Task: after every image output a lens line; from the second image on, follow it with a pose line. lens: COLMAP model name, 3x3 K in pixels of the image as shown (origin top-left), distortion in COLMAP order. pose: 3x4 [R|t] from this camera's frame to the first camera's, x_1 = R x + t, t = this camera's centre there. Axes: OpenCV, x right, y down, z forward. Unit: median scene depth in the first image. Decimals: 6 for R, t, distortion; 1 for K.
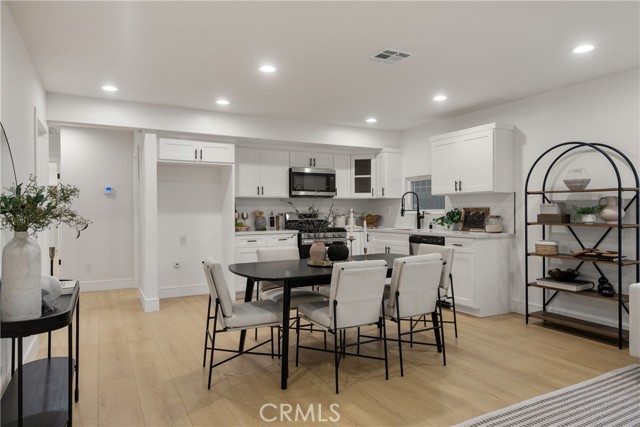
lens RADIAL K [[417.9, 0, 320.9], [0, 417.9, 215.7], [0, 0, 1]] dist [0.001019, 0.005045]
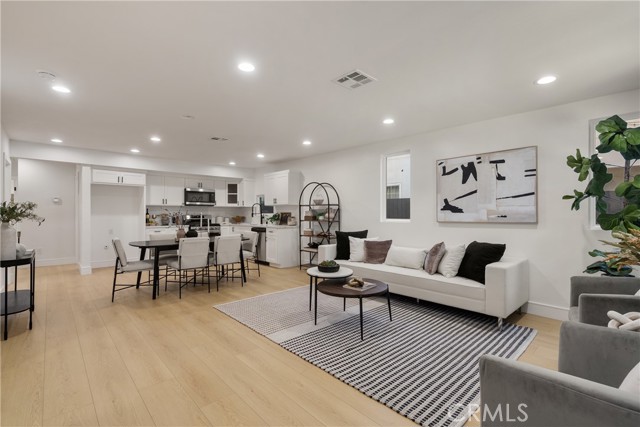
lens RADIAL K [[292.3, 0, 320.4], [0, 292.3, 213.8], [0, 0, 1]] dist [-0.001702, 0.000789]
pose [[0.966009, 0.004434, 0.258471, 0.163811], [-0.001557, 0.999935, -0.011337, 0.001626], [-0.258504, 0.010549, 0.965952, -0.305924]]
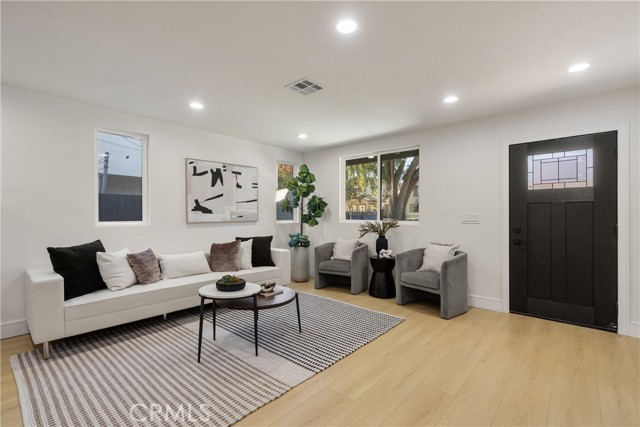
lens RADIAL K [[292.3, 0, 319.8], [0, 292.3, 215.5], [0, 0, 1]] dist [-0.001702, 0.000789]
pose [[-0.345415, -0.000281, 0.938450, -0.134892], [0.012390, 0.999911, 0.004860, -0.004323], [-0.938368, 0.013306, -0.345380, 0.279796]]
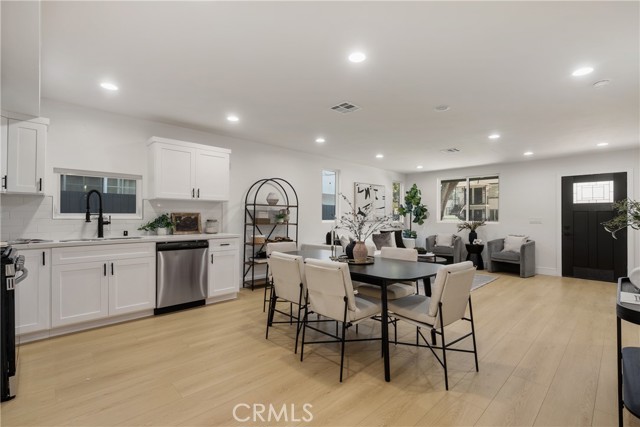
lens RADIAL K [[292.3, 0, 320.1], [0, 292.3, 214.0], [0, 0, 1]] dist [-0.001702, 0.000789]
pose [[-0.276626, 0.009191, 0.960934, -0.453132], [0.004247, 0.999956, -0.008342, -0.007128], [-0.960968, 0.001774, -0.276653, 0.801782]]
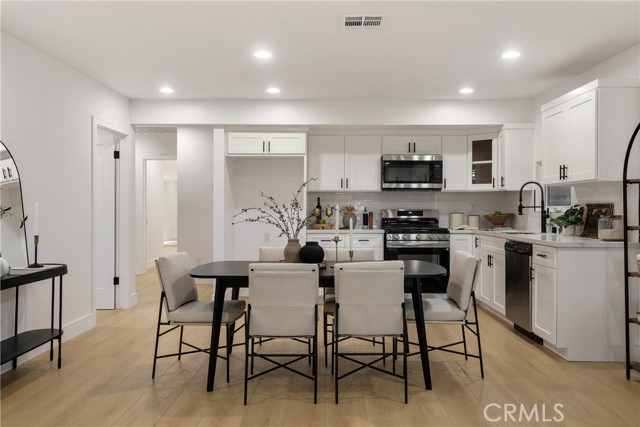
lens RADIAL K [[511.5, 0, 321.5], [0, 511.5, 207.4], [0, 0, 1]] dist [0.015730, -0.007279]
pose [[0.878849, 0.006137, -0.477060, 0.341968], [-0.010713, 0.999919, -0.006872, -0.001857], [0.476979, 0.011150, 0.878844, 0.038707]]
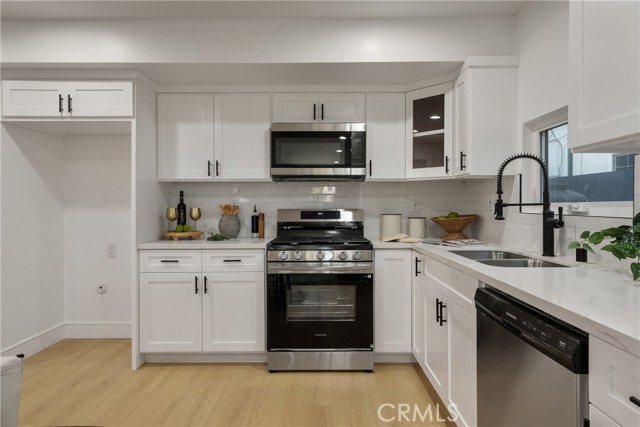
lens RADIAL K [[370.3, 0, 320.1], [0, 370.3, 209.2], [0, 0, 1]] dist [-0.004788, 0.001880]
pose [[0.878224, 0.007071, -0.478196, 0.228665], [-0.007533, 0.999971, 0.000952, -0.007665], [0.478189, 0.002767, 0.878252, 0.670421]]
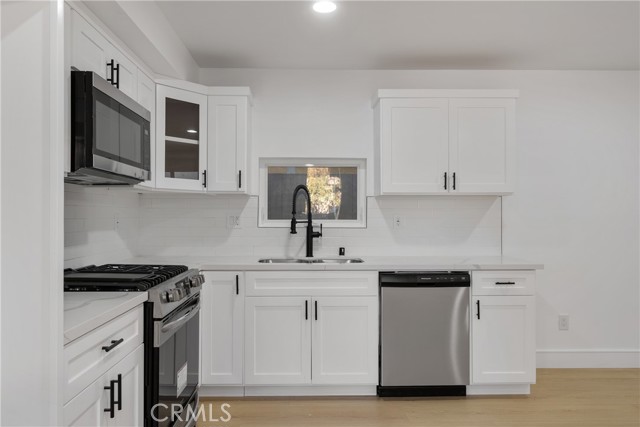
lens RADIAL K [[442.9, 0, 310.2], [0, 442.9, 216.7], [0, 0, 1]] dist [0.010508, -0.002696]
pose [[0.441182, 0.007049, 0.897390, -0.293671], [-0.002696, 0.999975, -0.006530, -0.015963], [-0.897413, 0.000461, 0.441190, 0.801790]]
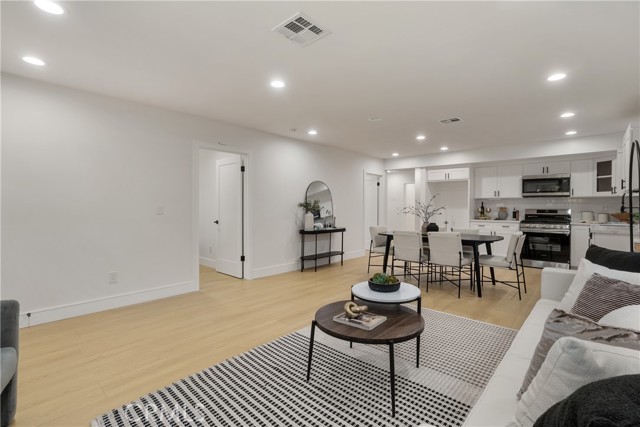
lens RADIAL K [[292.3, 0, 319.7], [0, 292.3, 208.9], [0, 0, 1]] dist [-0.001702, 0.000789]
pose [[0.334427, 0.015319, -0.942297, 0.681749], [-0.016139, 0.999814, 0.010526, -0.005342], [0.942283, 0.011688, 0.334613, 0.034519]]
